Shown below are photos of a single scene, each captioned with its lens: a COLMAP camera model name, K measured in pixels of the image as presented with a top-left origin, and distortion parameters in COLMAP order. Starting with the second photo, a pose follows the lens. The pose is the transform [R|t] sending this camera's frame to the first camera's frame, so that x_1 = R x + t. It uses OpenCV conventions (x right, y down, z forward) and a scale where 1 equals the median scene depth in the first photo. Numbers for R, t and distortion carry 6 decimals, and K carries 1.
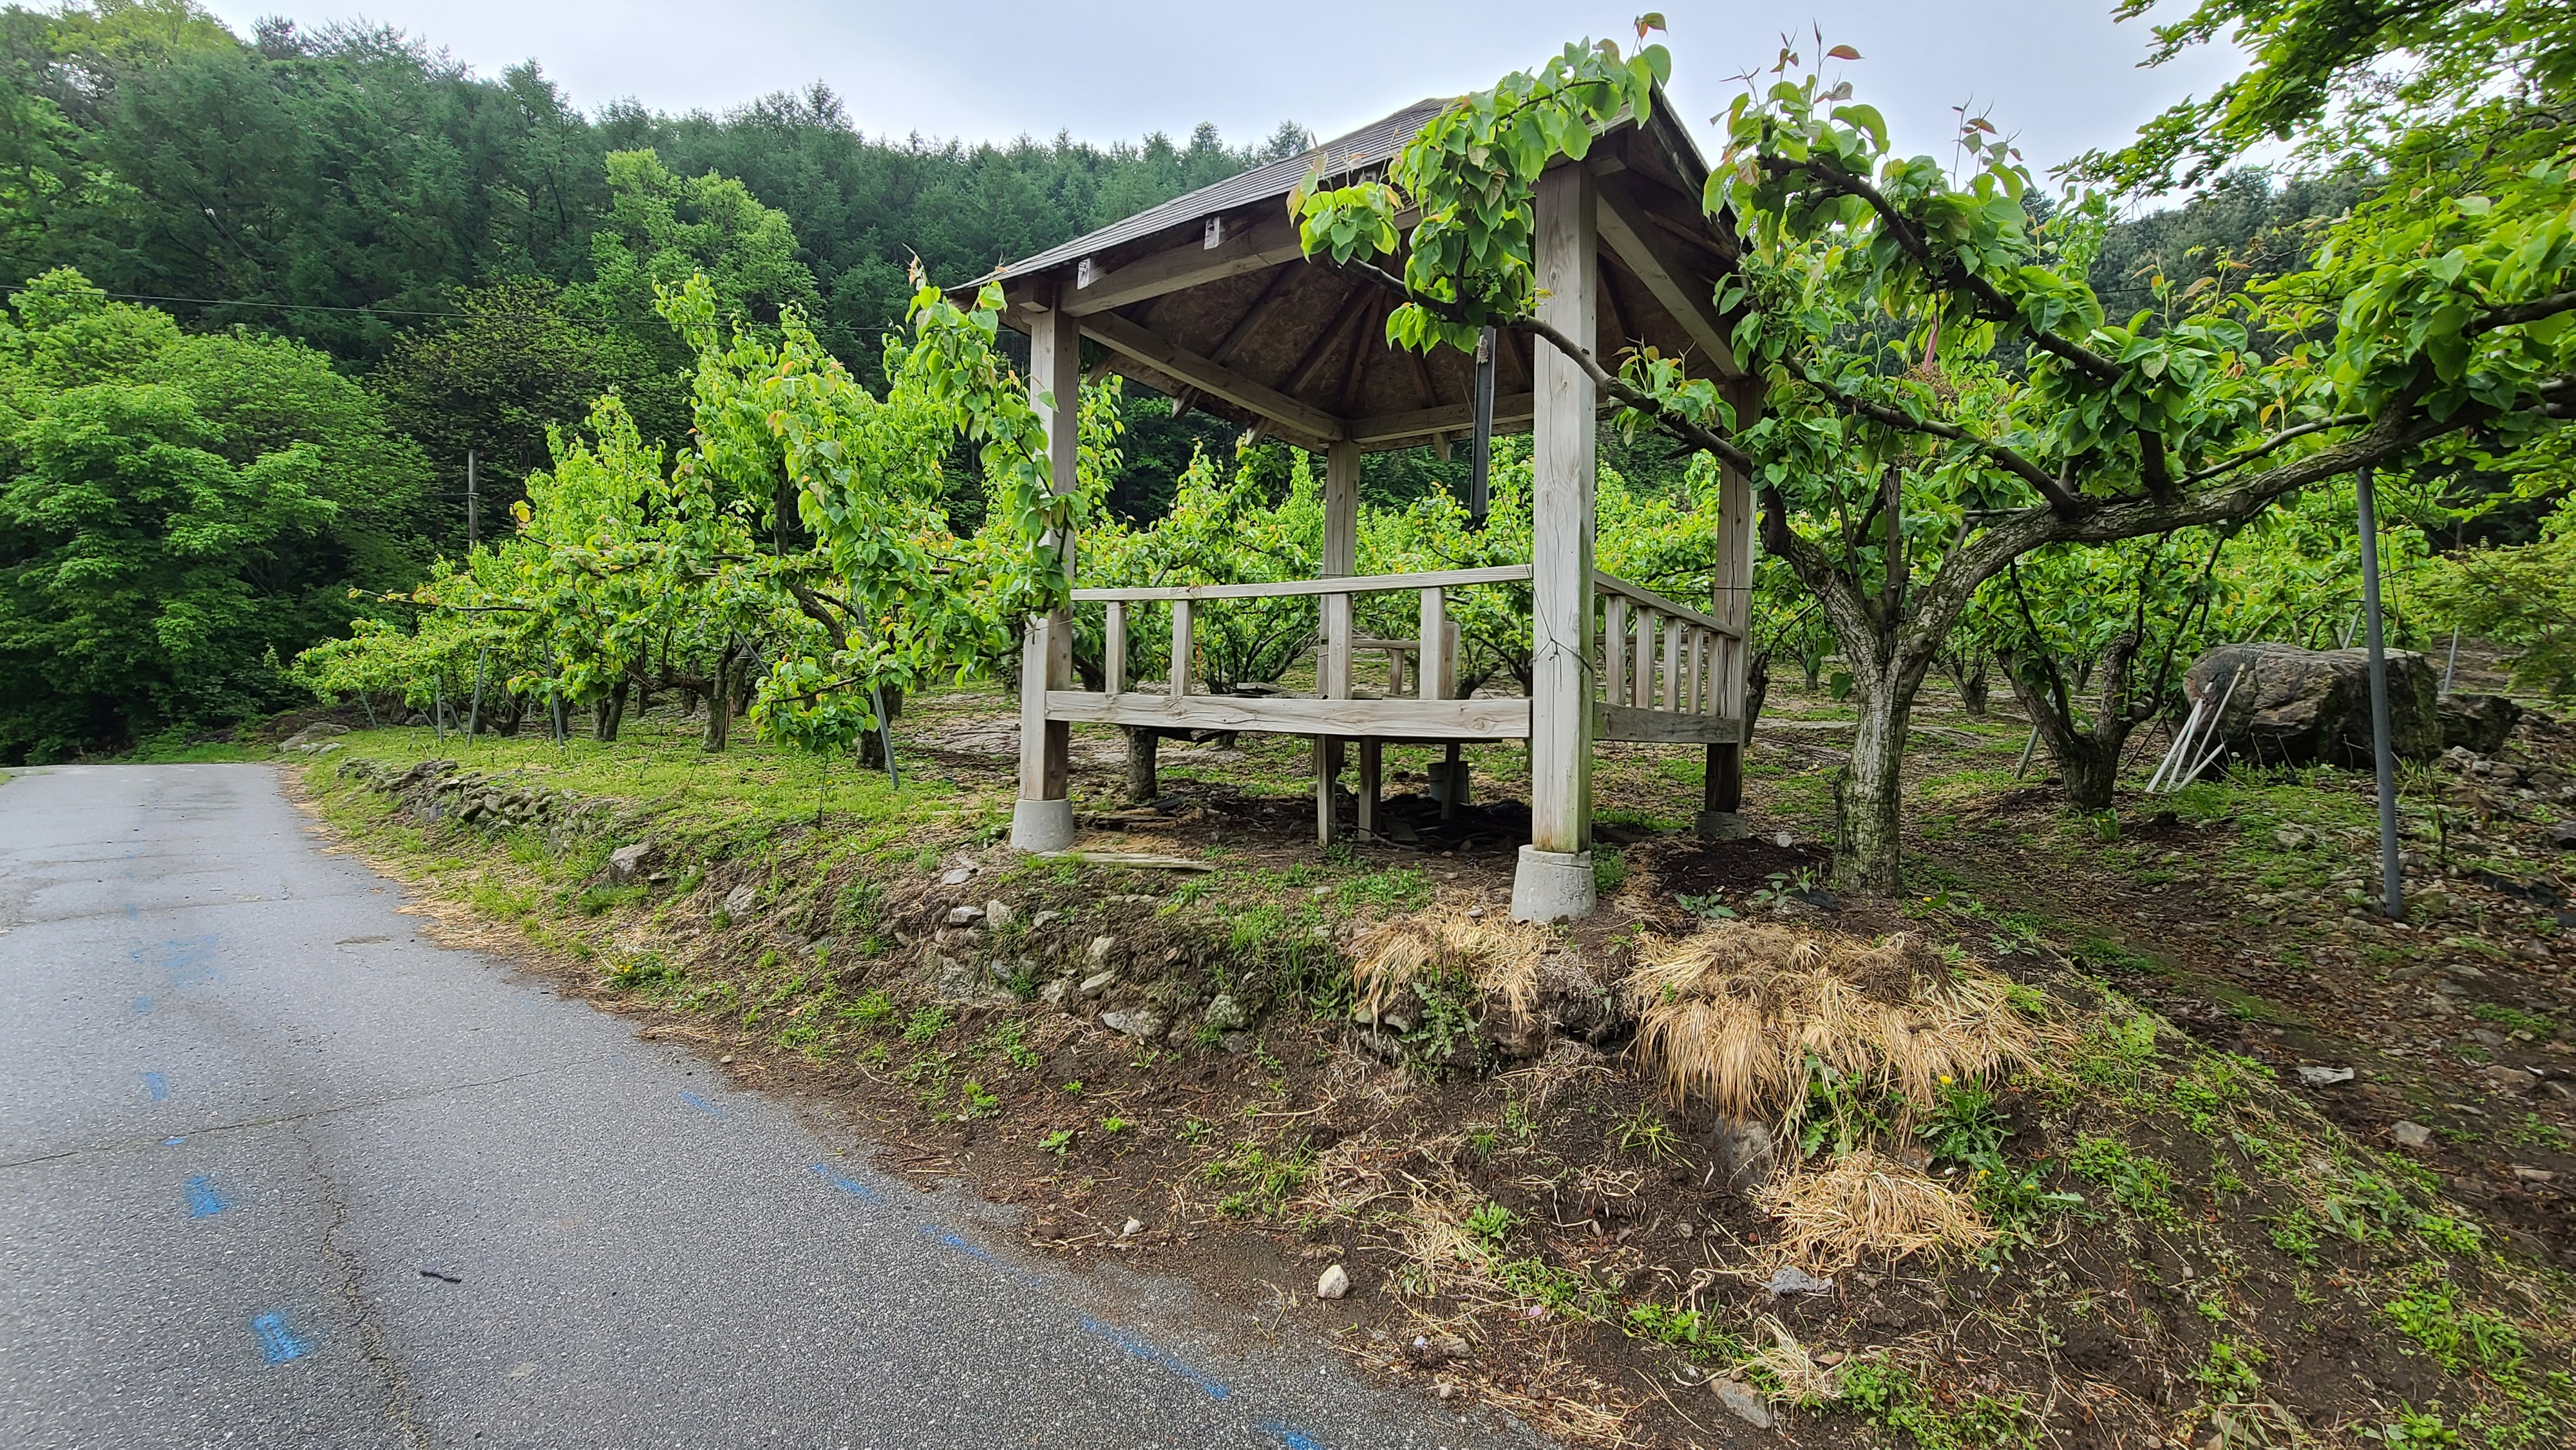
lens RADIAL K [[1054.9, 0, 1288.0], [0, 1054.9, 725.0], [0, 0, 1]] dist [0.000688, -0.000026]
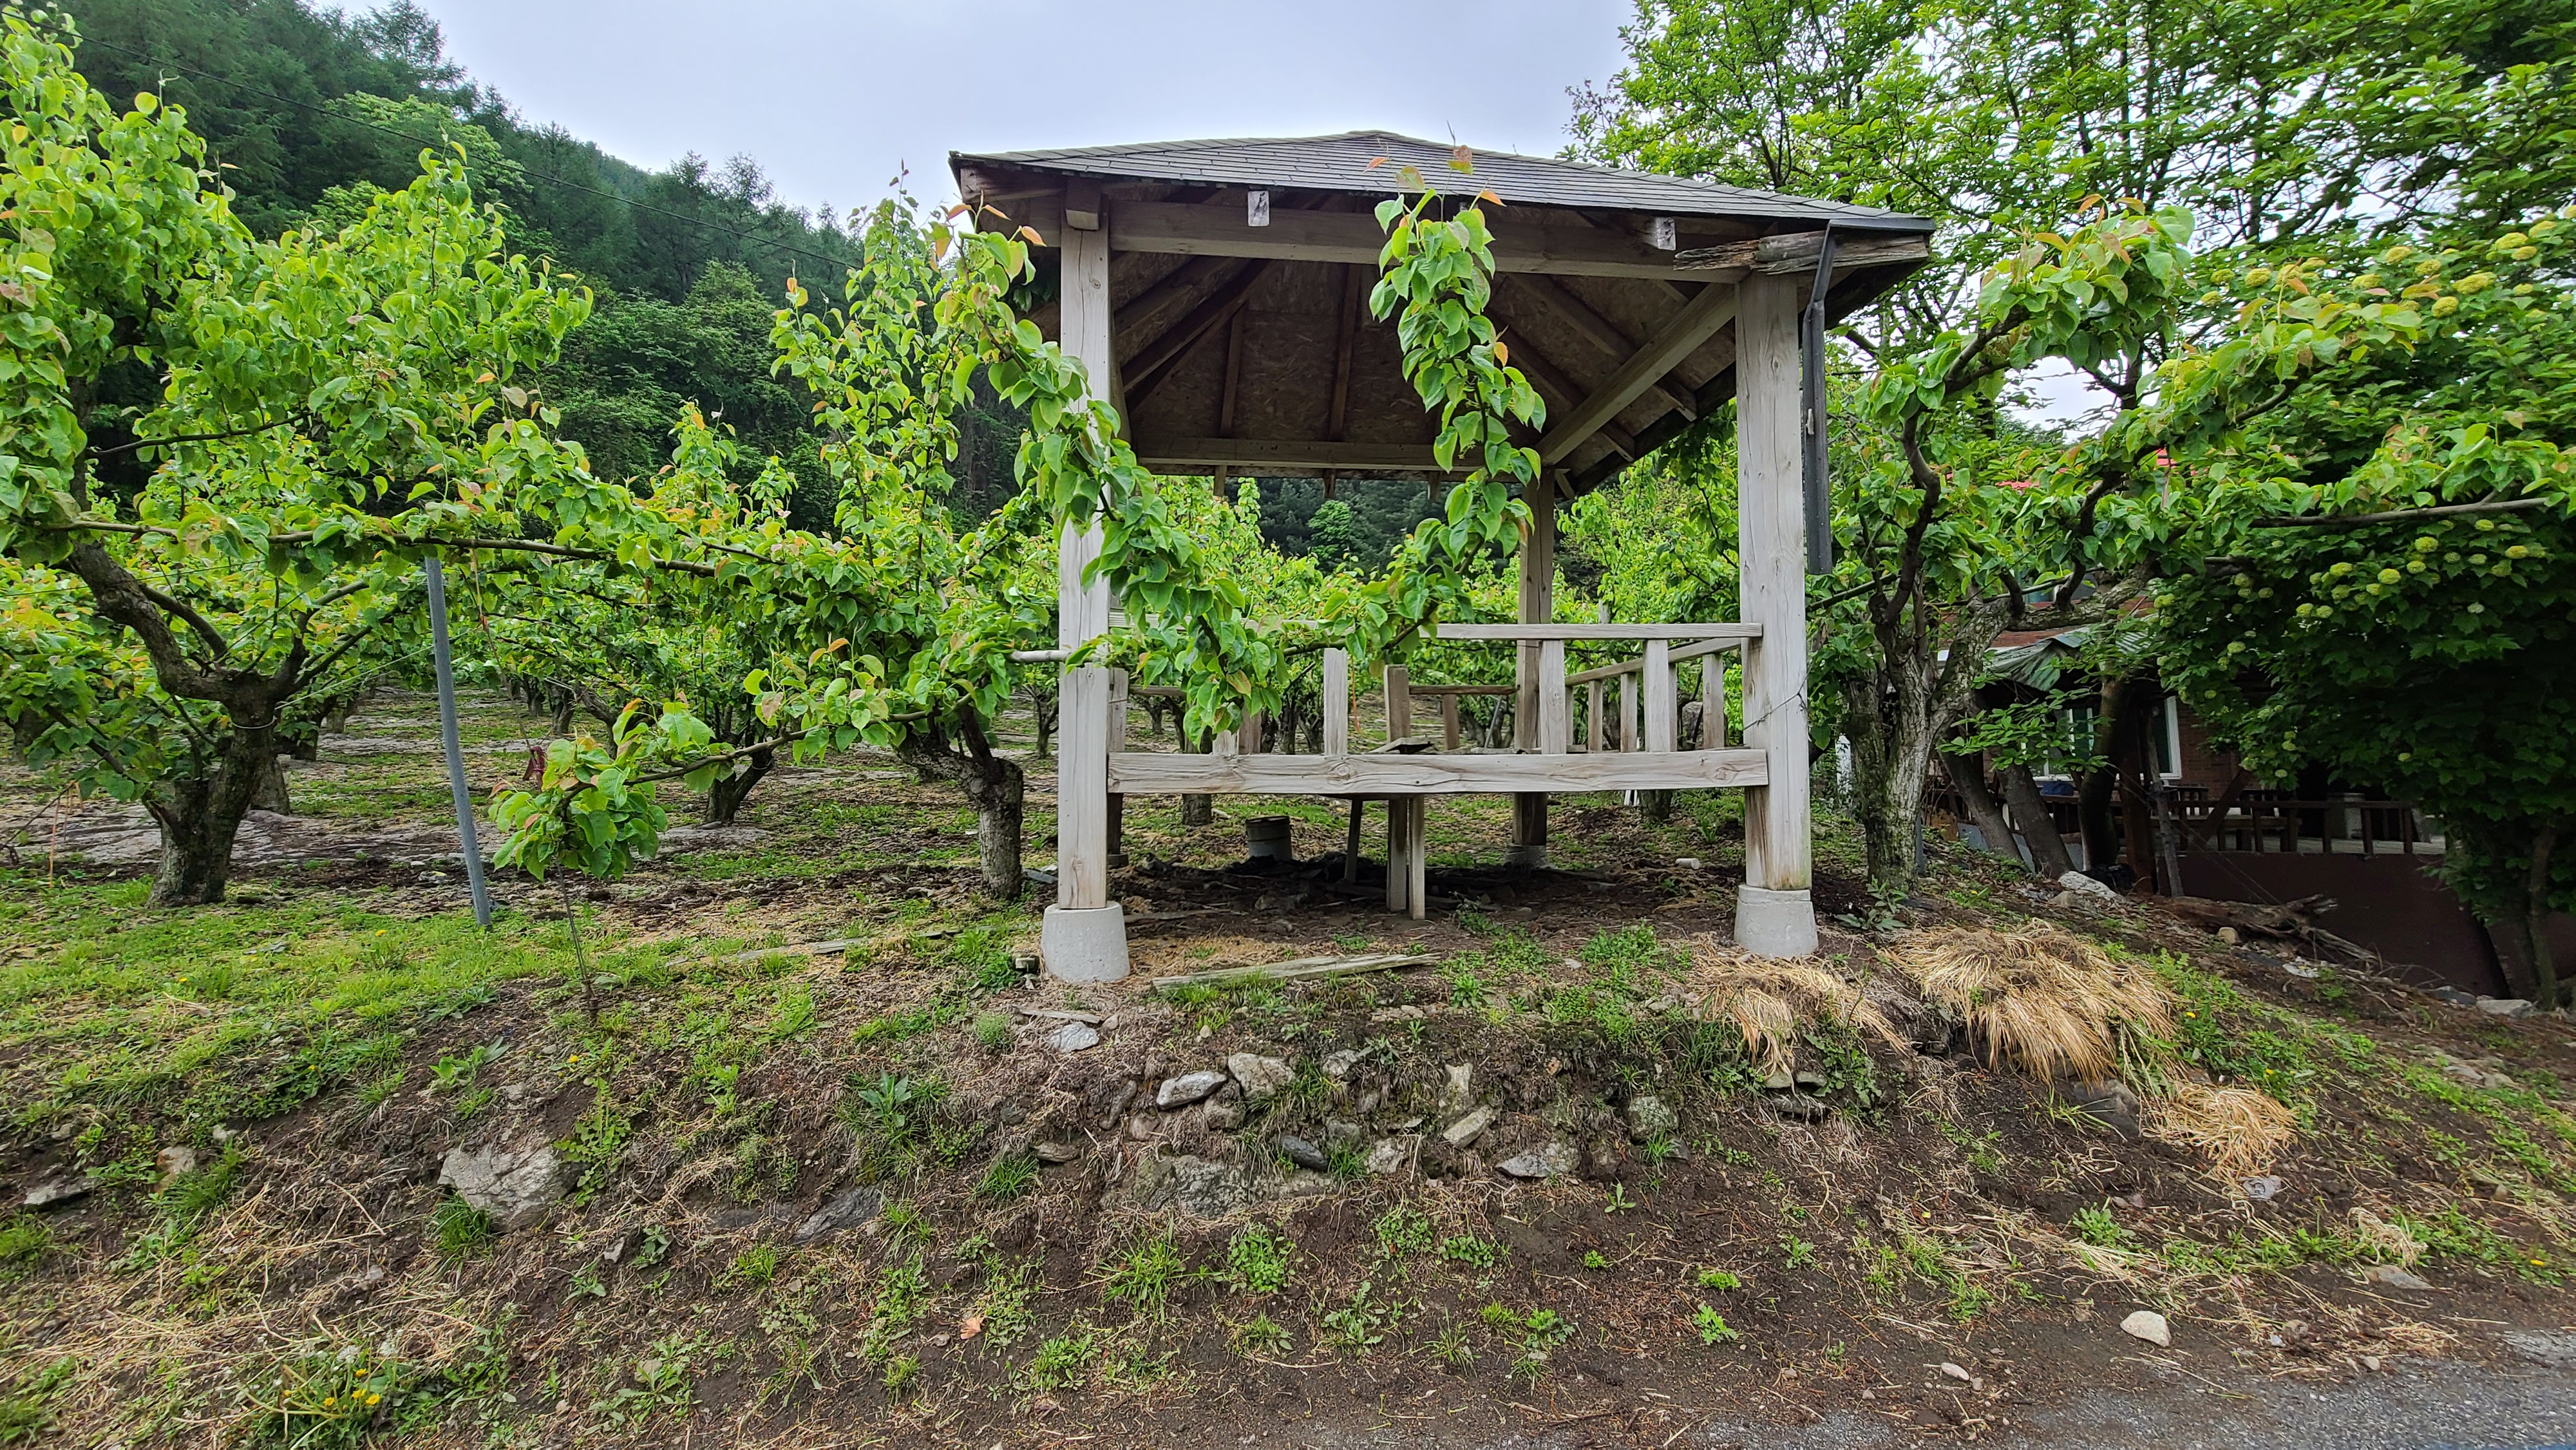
lens RADIAL K [[1054.9, 0, 1288.0], [0, 1054.9, 725.0], [0, 0, 1]] dist [0.000688, -0.000026]
pose [[0.740983, -0.007941, 0.671477, -0.805723], [0.035939, 0.998966, -0.027845, -0.034870], [-0.670562, 0.044765, 0.740502, 0.503116]]
